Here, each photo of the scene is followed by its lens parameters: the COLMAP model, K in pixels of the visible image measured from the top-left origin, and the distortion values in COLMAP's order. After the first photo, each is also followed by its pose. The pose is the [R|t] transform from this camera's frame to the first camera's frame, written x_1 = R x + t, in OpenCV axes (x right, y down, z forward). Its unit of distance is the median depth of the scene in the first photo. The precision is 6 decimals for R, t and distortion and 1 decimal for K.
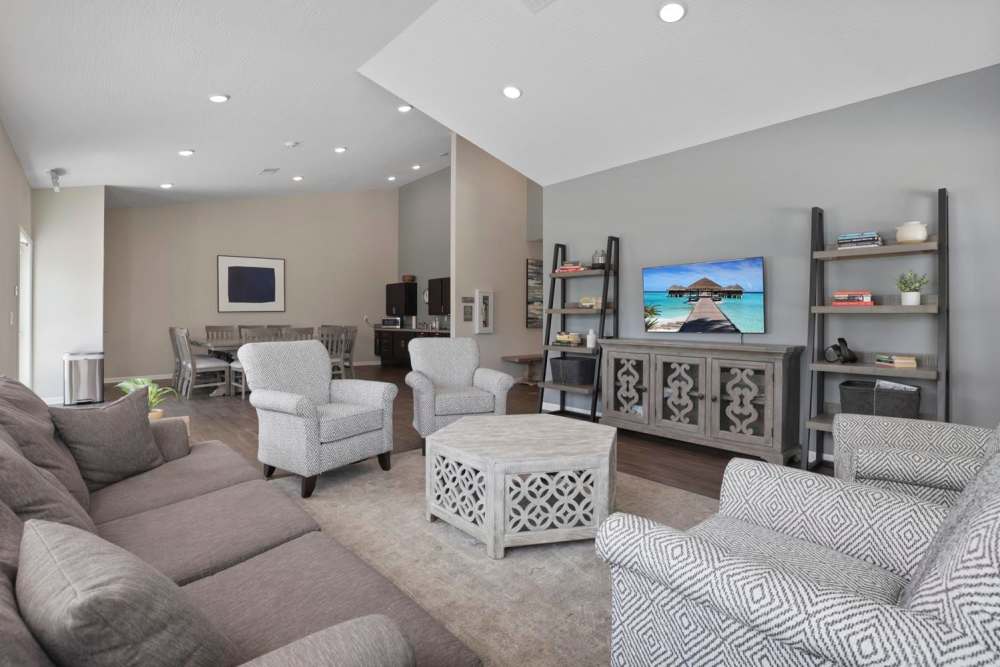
lens RADIAL K [[480.2, 0, 494.2], [0, 480.2, 326.0], [0, 0, 1]] dist [-0.004673, -0.000329]
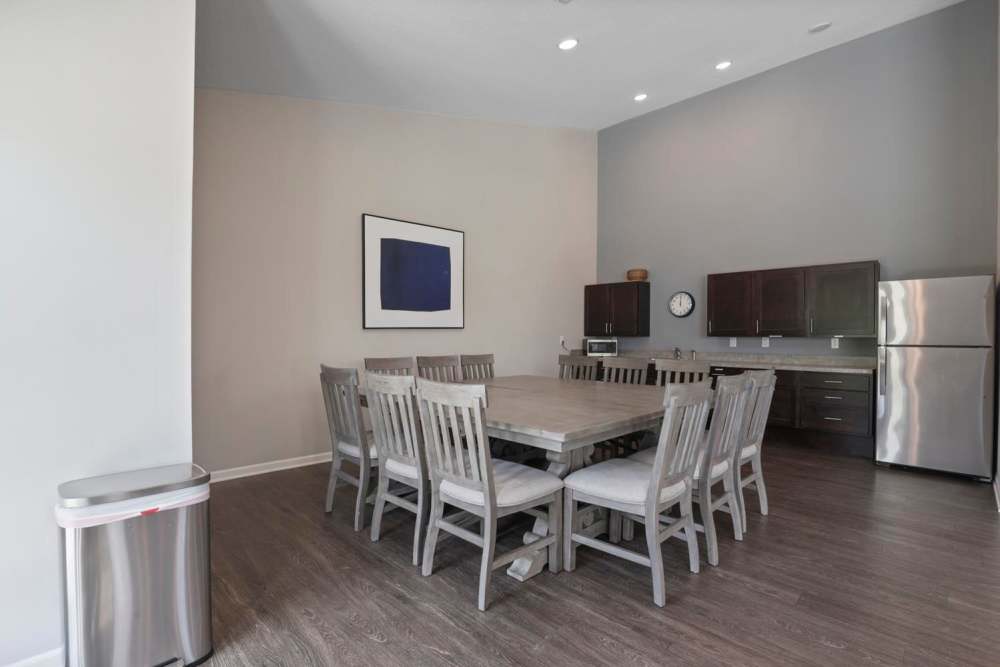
lens RADIAL K [[477.3, 0, 500.0], [0, 477.3, 333.5], [0, 0, 1]] dist [0.001443, 0.000110]
pose [[0.996787, 0.003088, 0.080037, -0.451866], [-0.001228, 0.999728, -0.023273, -0.012810], [-0.080087, 0.023099, 0.996520, 0.478955]]
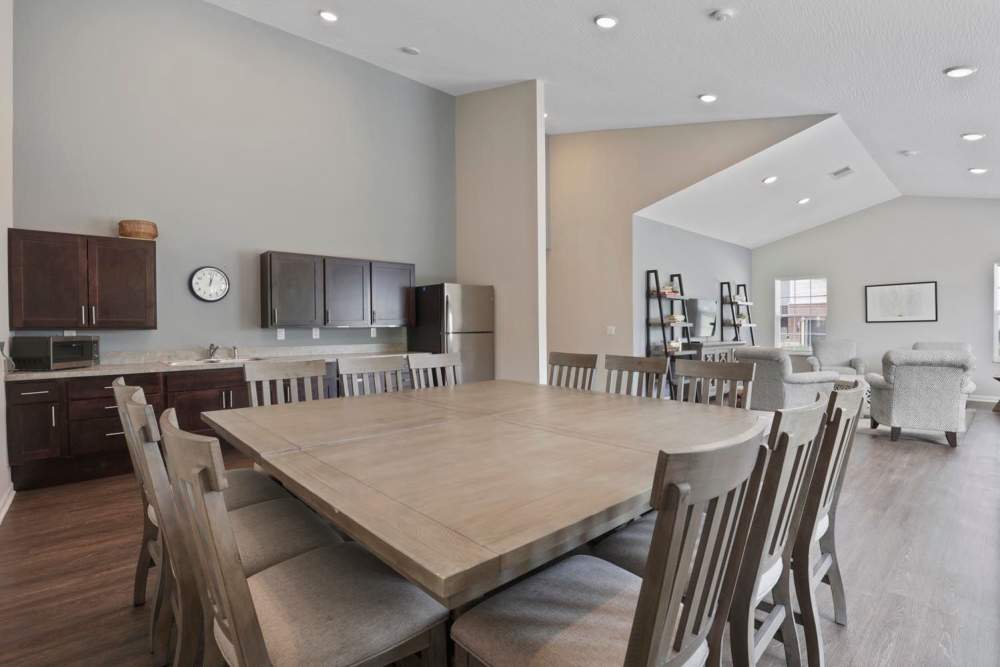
lens RADIAL K [[480.2, 0, 494.2], [0, 480.2, 326.0], [0, 0, 1]] dist [-0.004673, -0.000329]
pose [[-0.003794, -0.003322, 0.999987, -0.624251], [0.023393, 0.999721, 0.003410, -0.022293], [-0.999719, 0.023406, -0.003715, 0.830288]]
